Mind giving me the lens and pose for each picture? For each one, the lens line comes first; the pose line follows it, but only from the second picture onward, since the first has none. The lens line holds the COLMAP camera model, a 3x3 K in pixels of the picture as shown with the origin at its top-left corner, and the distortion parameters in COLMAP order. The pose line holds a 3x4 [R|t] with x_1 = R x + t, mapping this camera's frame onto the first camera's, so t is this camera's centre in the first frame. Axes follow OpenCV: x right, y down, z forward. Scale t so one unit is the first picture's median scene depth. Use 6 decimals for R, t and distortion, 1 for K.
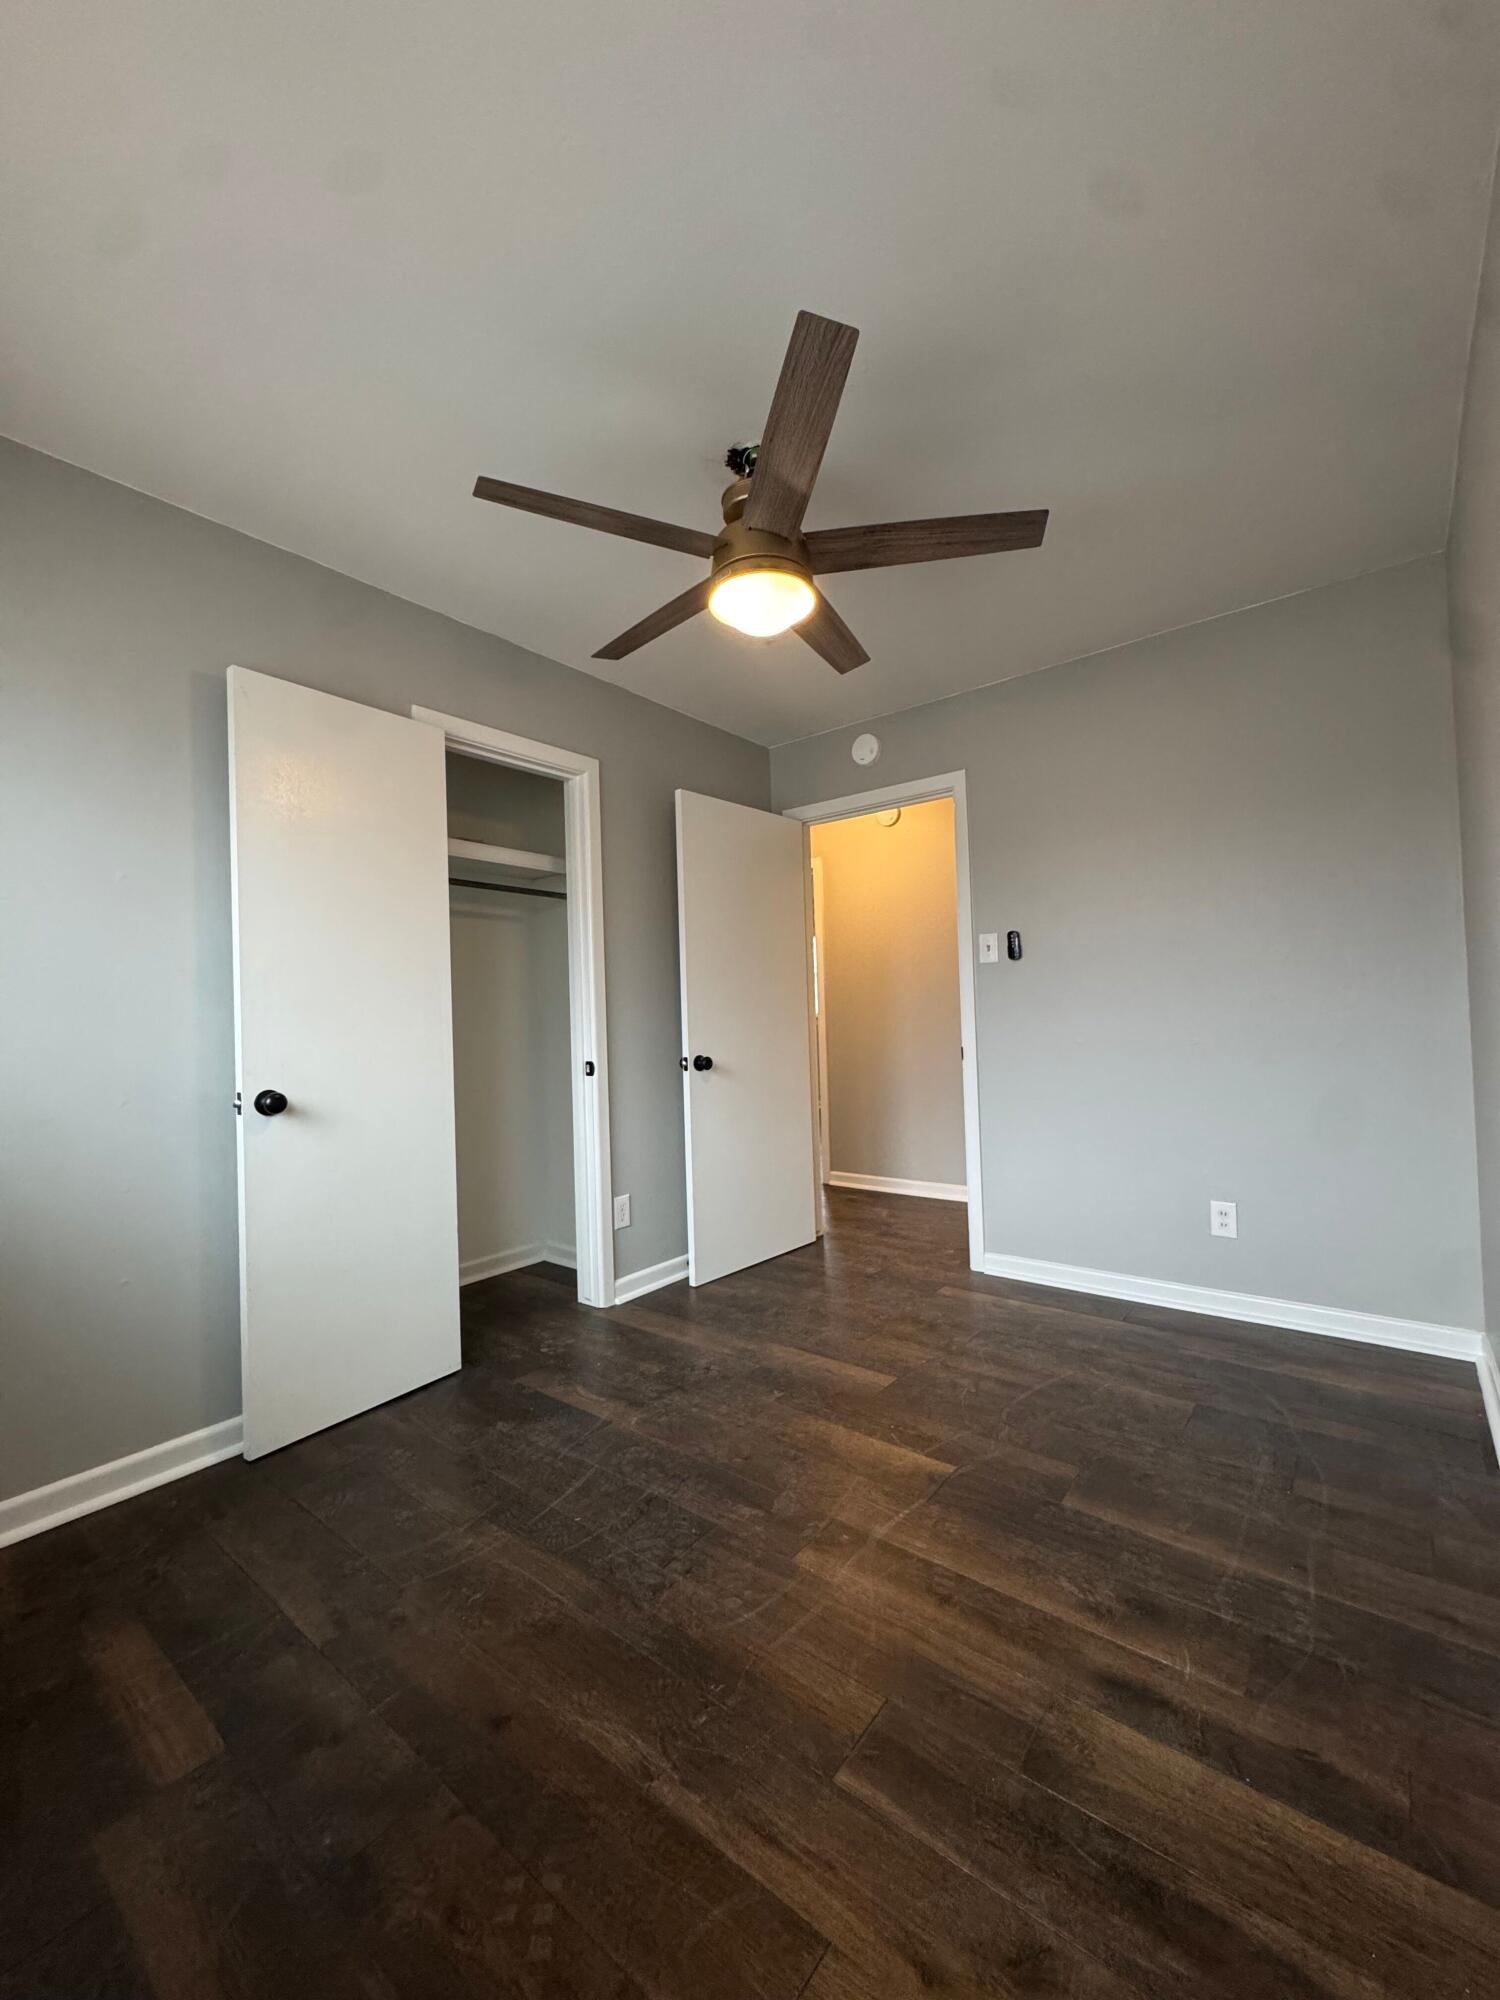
lens RADIAL K [[797.2, 0, 750.0], [0, 797.2, 1000.0], [0, 0, 1]] dist [-0.010917, -0.000014]
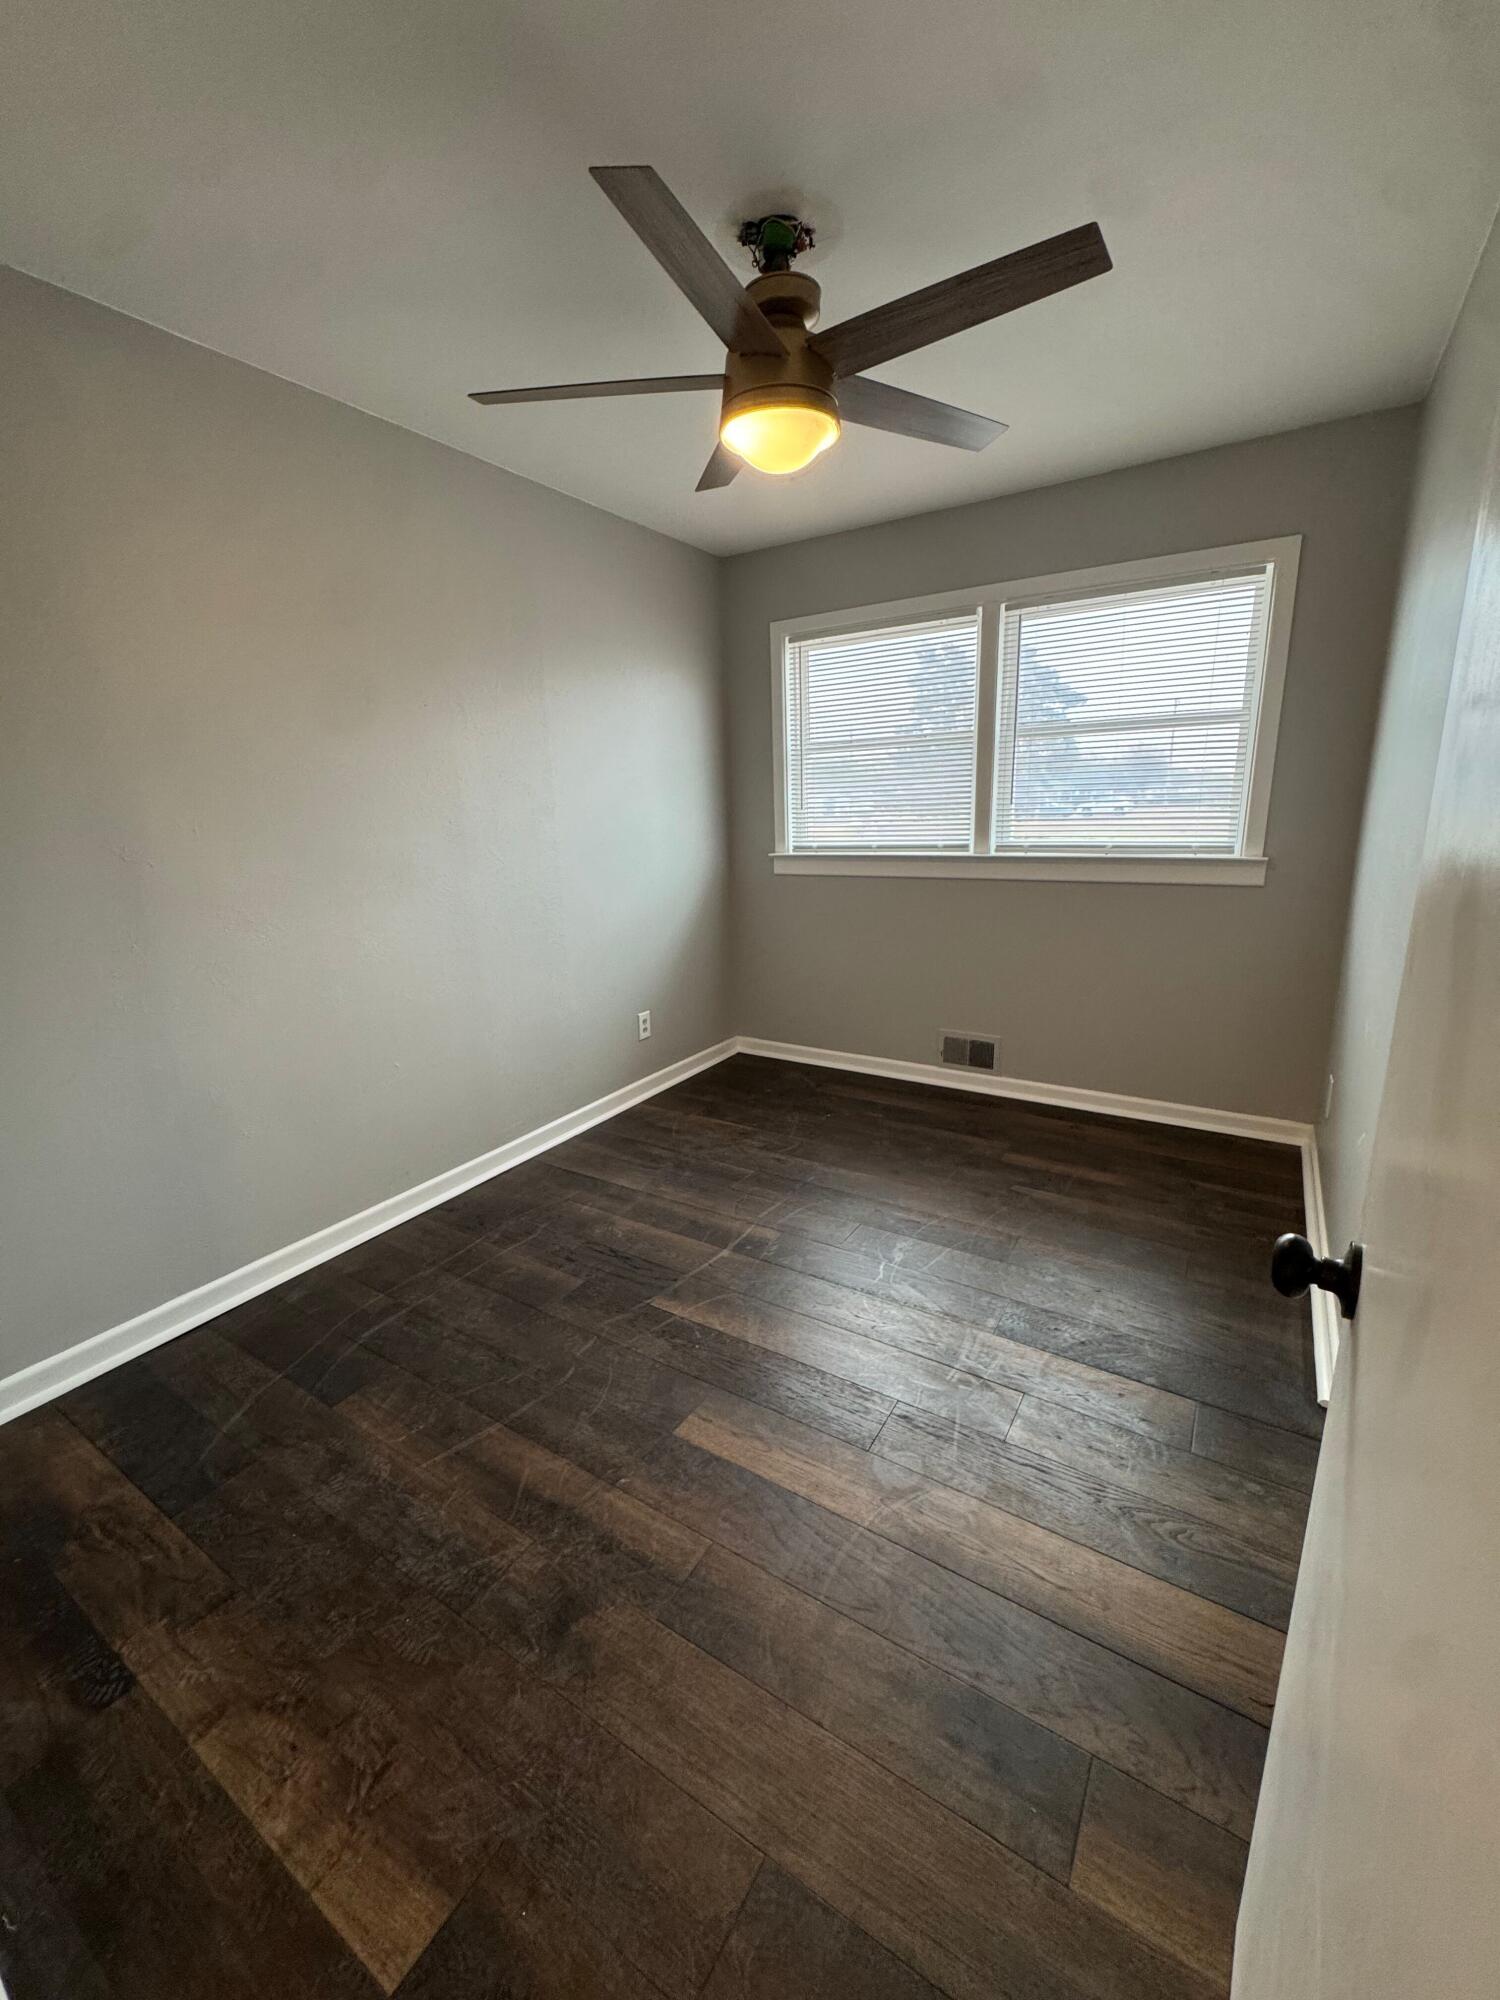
lens RADIAL K [[797.2, 0, 750.0], [0, 797.2, 1000.0], [0, 0, 1]] dist [-0.010917, -0.000014]
pose [[-0.993004, 0.079218, -0.087564, 0.205346], [0.057812, 0.972771, 0.224441, -0.097984], [0.102959, 0.217809, -0.970546, 2.272990]]
